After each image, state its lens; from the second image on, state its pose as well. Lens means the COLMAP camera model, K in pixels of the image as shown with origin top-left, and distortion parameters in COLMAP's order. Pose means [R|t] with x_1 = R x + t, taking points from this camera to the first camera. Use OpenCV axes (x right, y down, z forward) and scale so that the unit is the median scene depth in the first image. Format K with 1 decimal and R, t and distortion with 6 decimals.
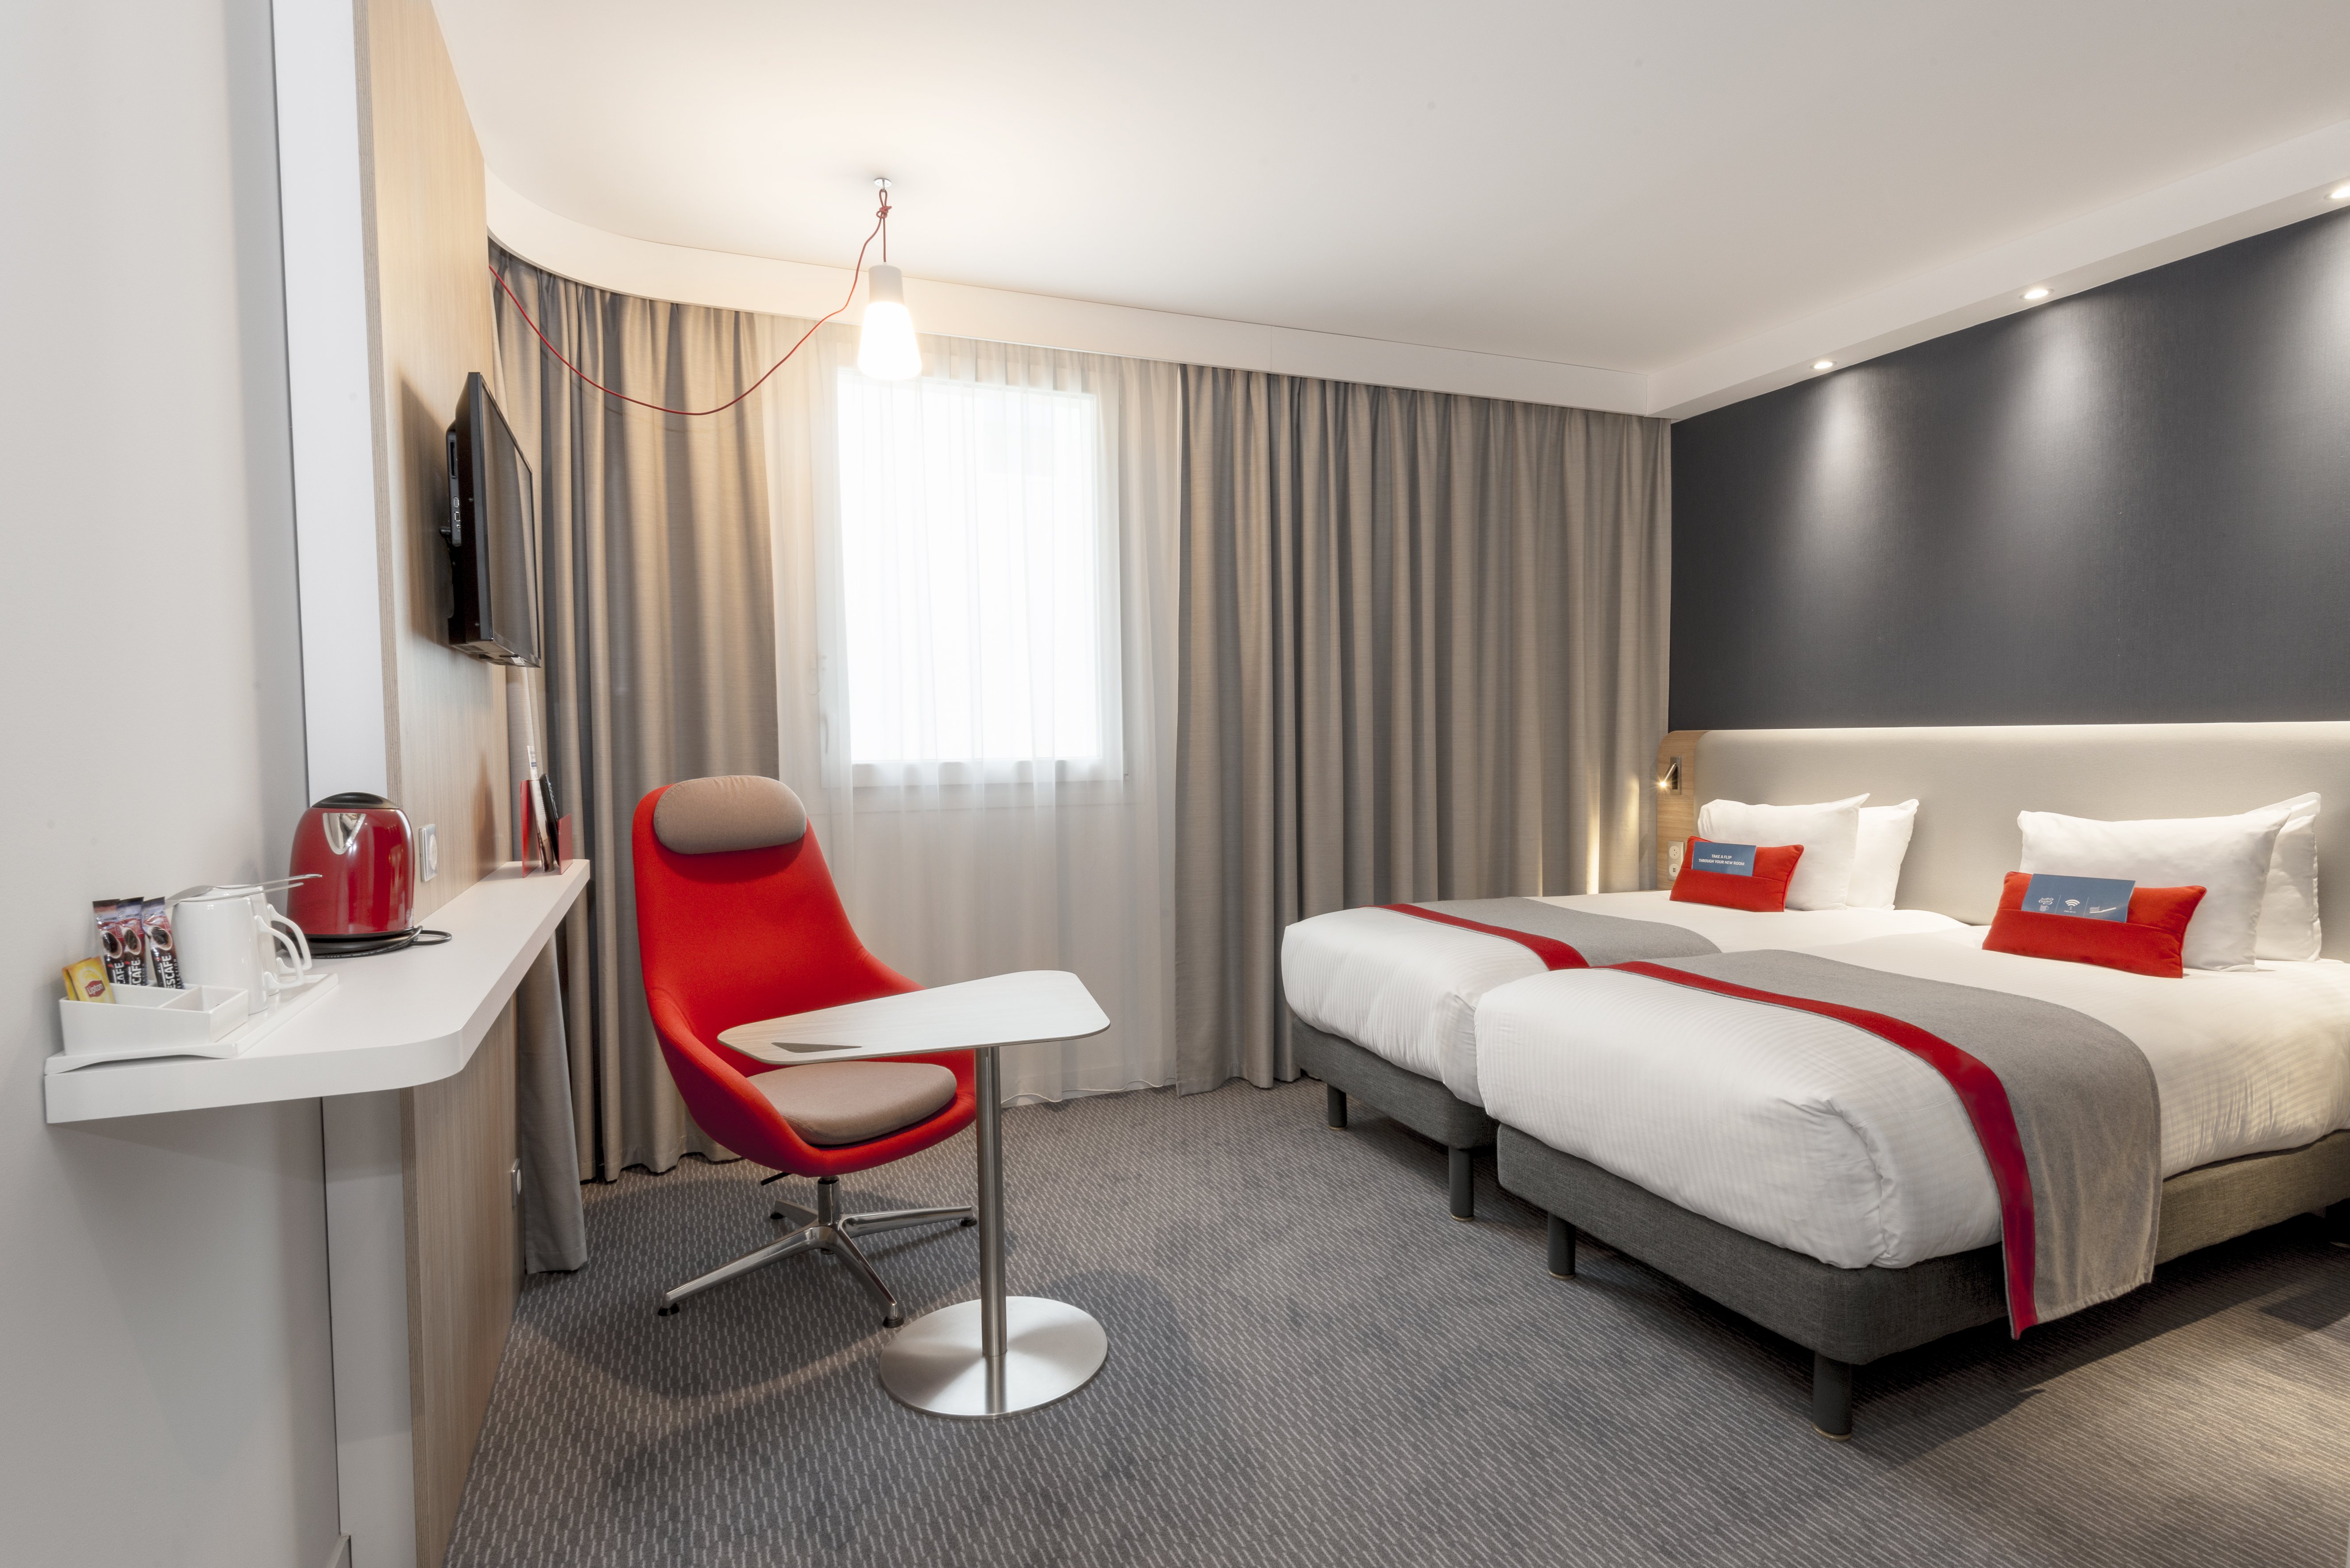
lens RADIAL K [[1163.4, 0, 1158.4], [0, 1163.4, 780.3], [0, 0, 1]] dist [-0.017681, -0.003789]
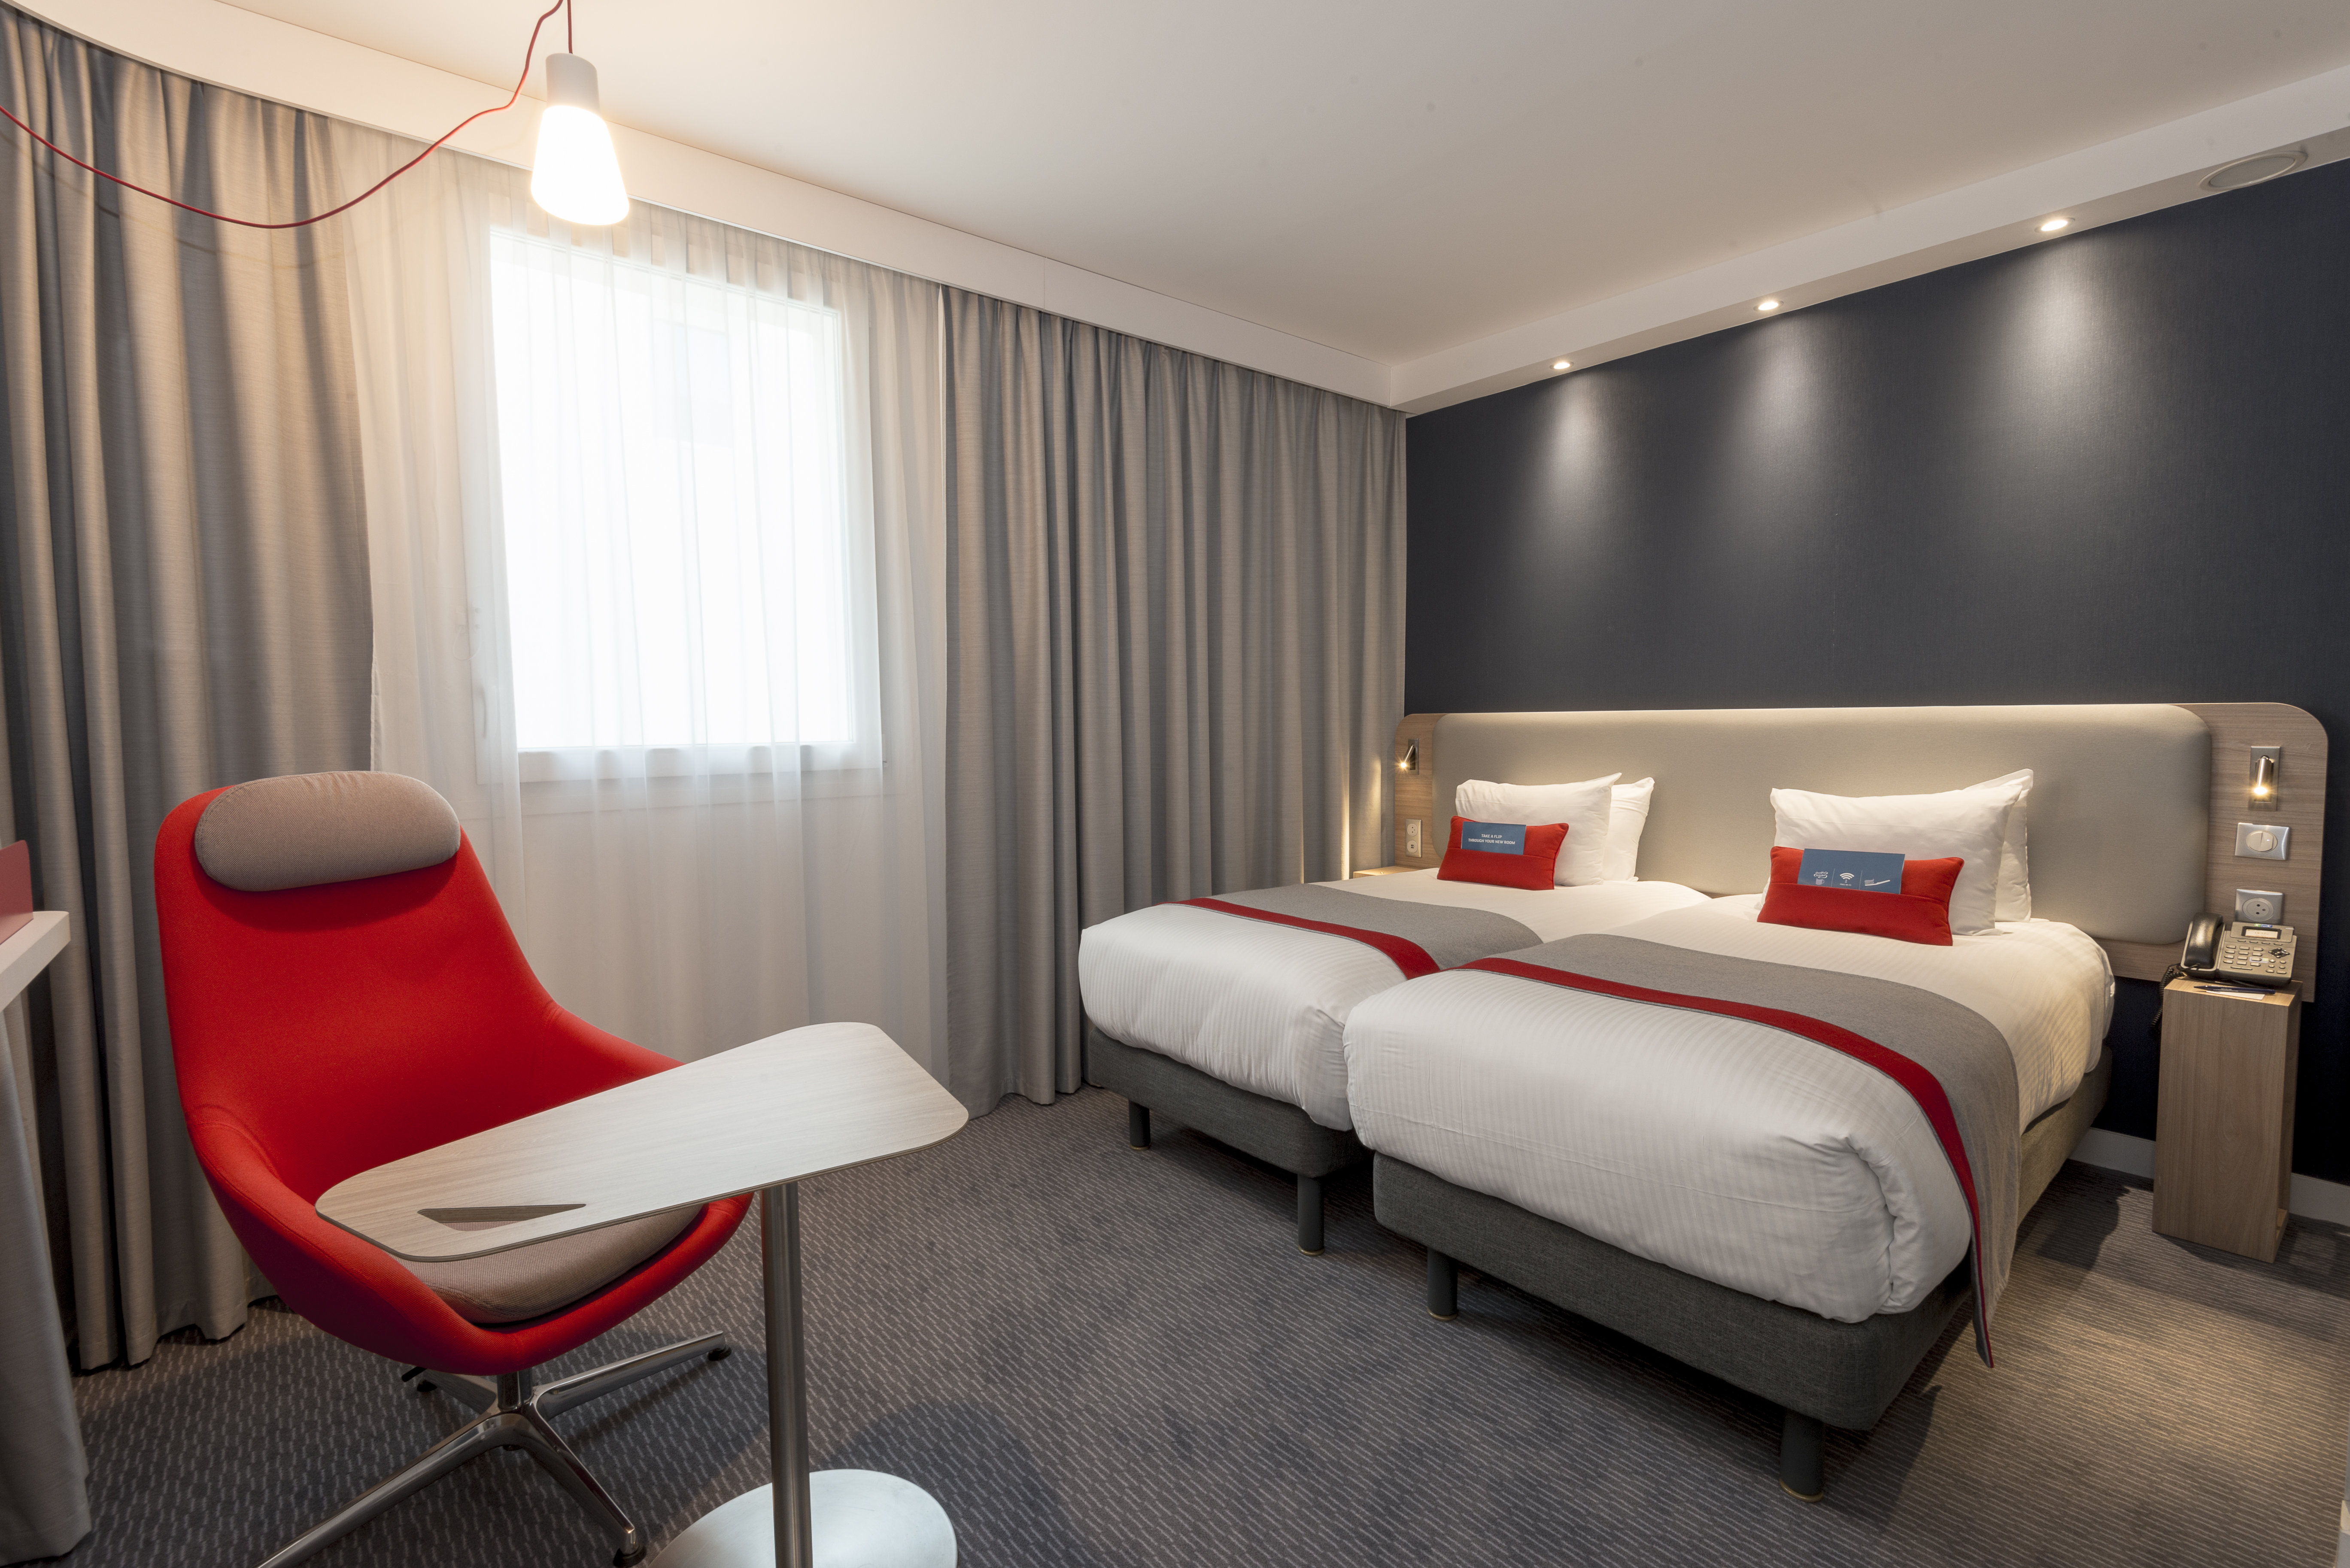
lens RADIAL K [[1051.9, 0, 1166.4], [0, 1051.9, 784.3], [0, 0, 1]] dist [-0.004531, -0.002196]
pose [[0.952438, -0.016996, 0.304258, -0.084967], [0.009740, 0.999631, 0.025350, -0.007520], [-0.304577, -0.021181, 0.952252, 0.251549]]
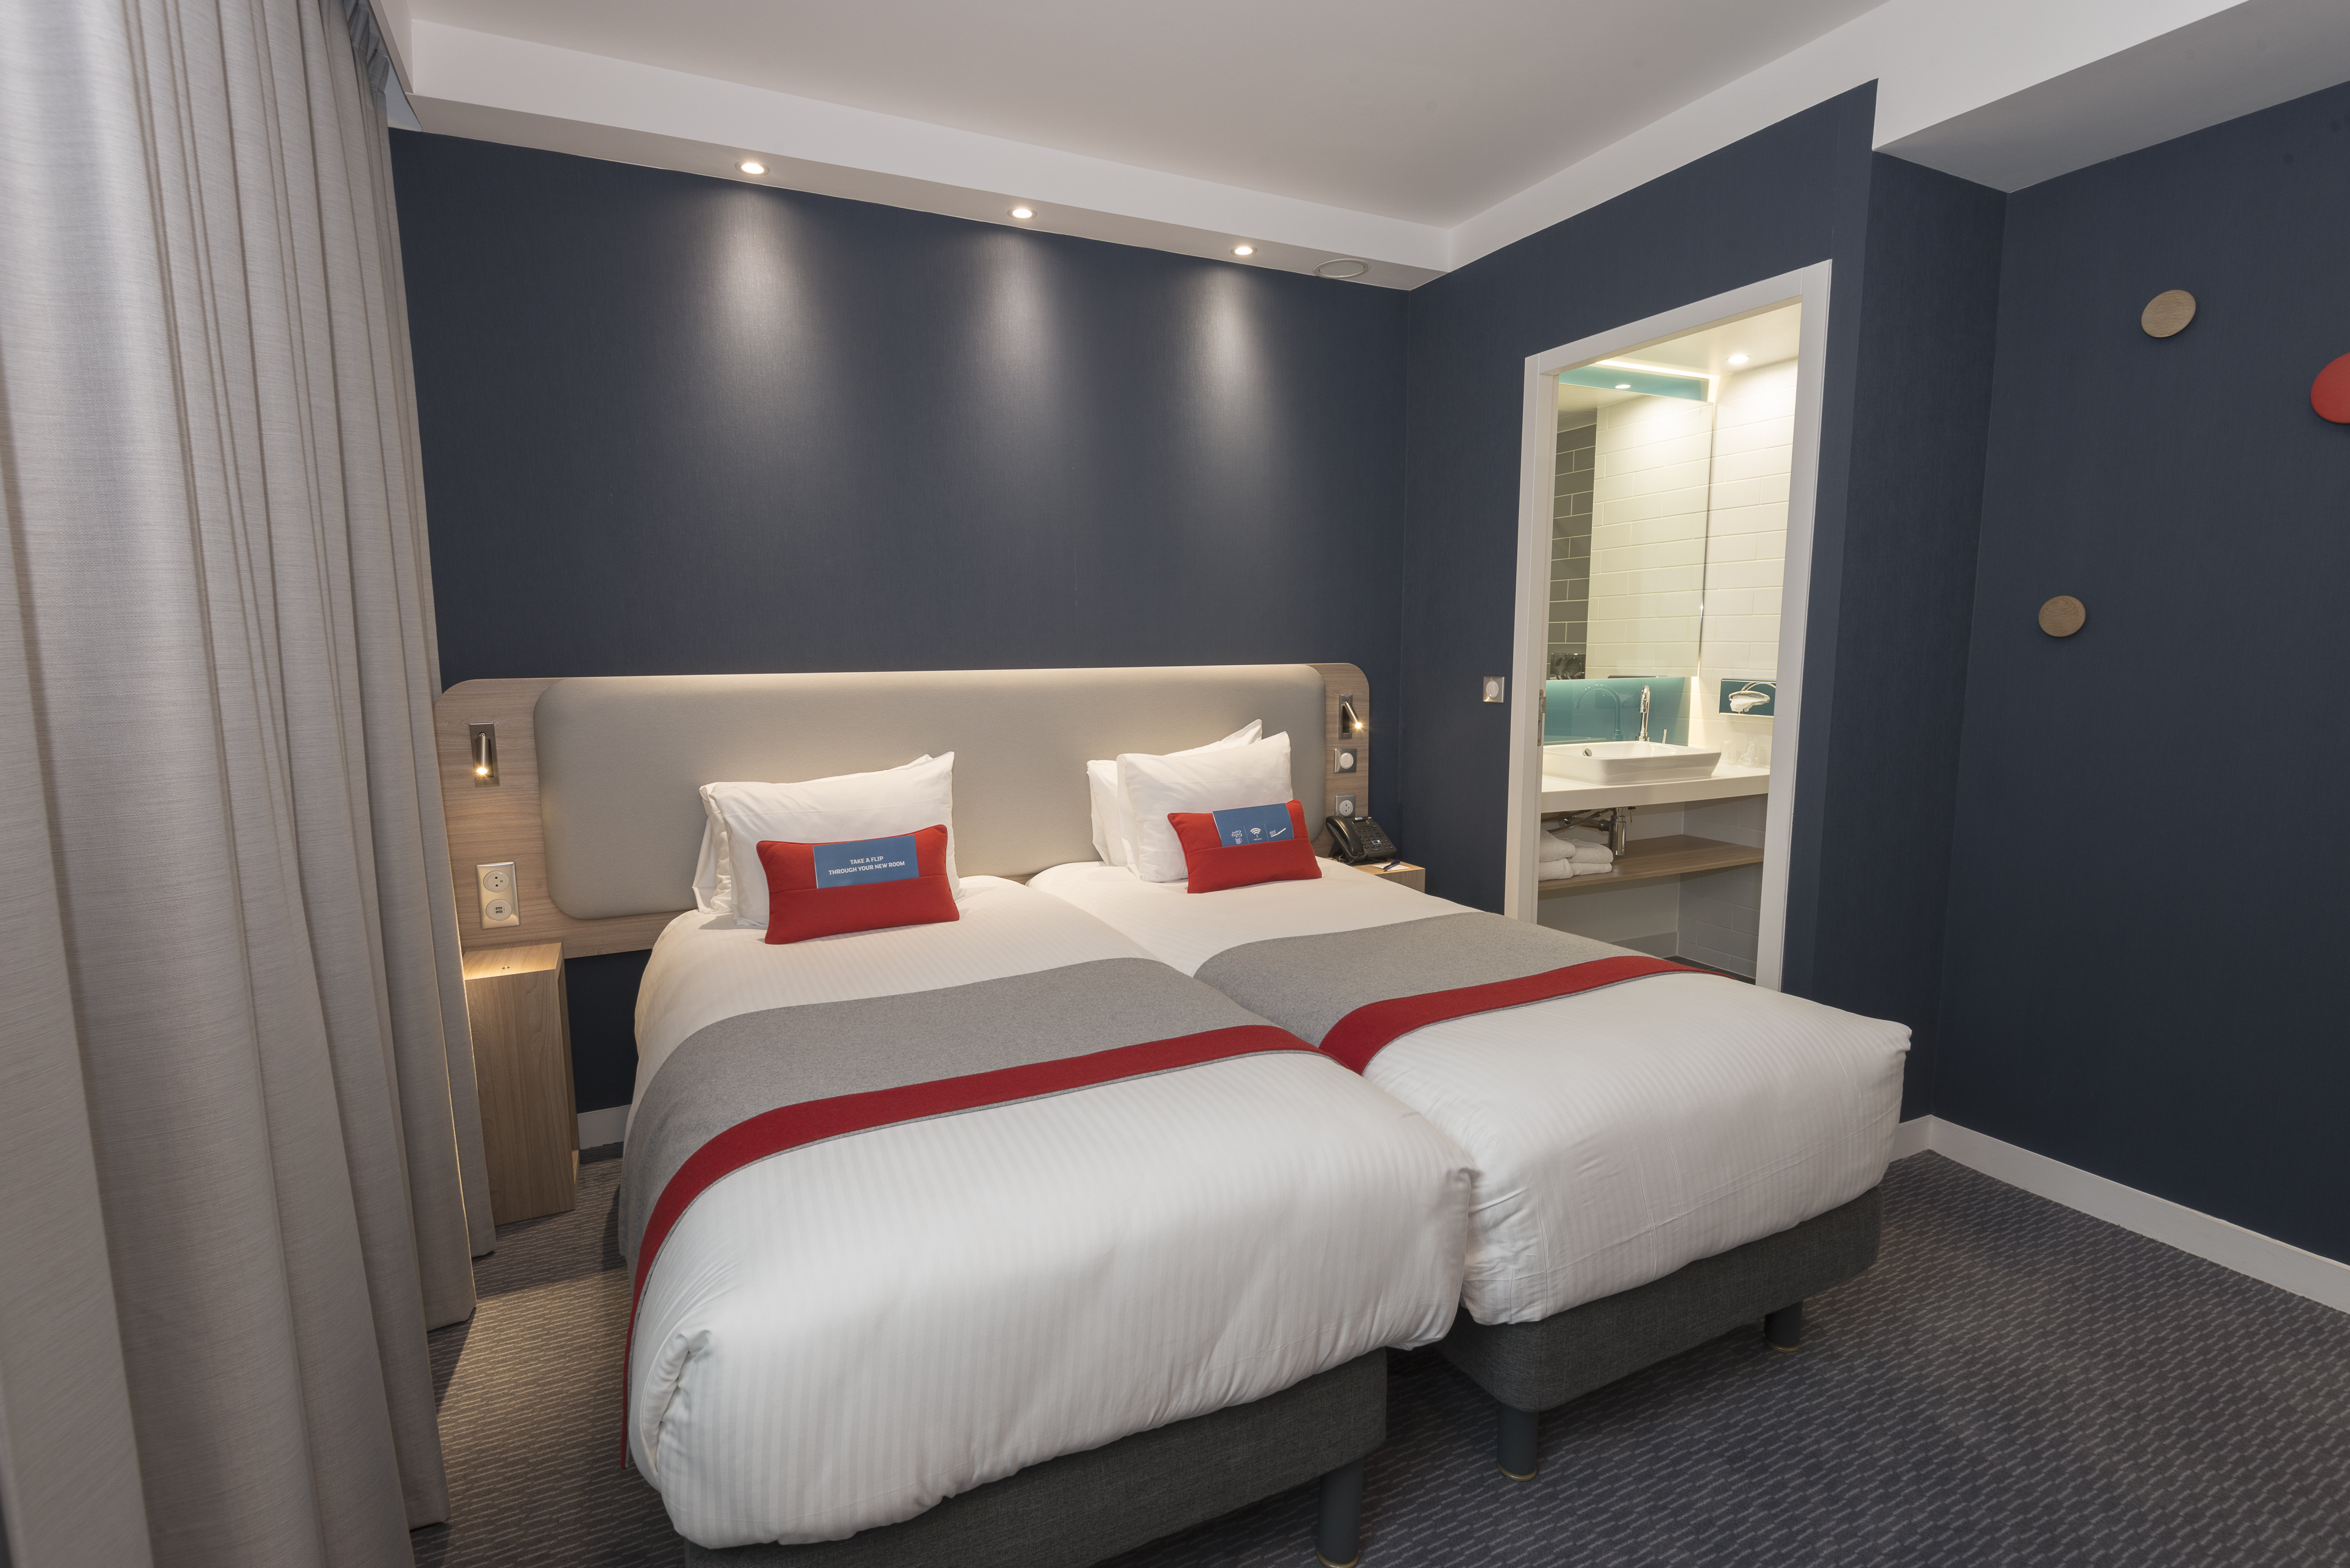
lens RADIAL K [[1070.6, 0, 1189.0], [0, 1070.6, 794.0], [0, 0, 1]] dist [0.002965, -0.000059]
pose [[-0.076332, -0.120447, 0.989781, -0.194489], [0.045931, 0.991198, 0.124162, -0.053871], [-0.996024, 0.054939, -0.070128, 1.042732]]
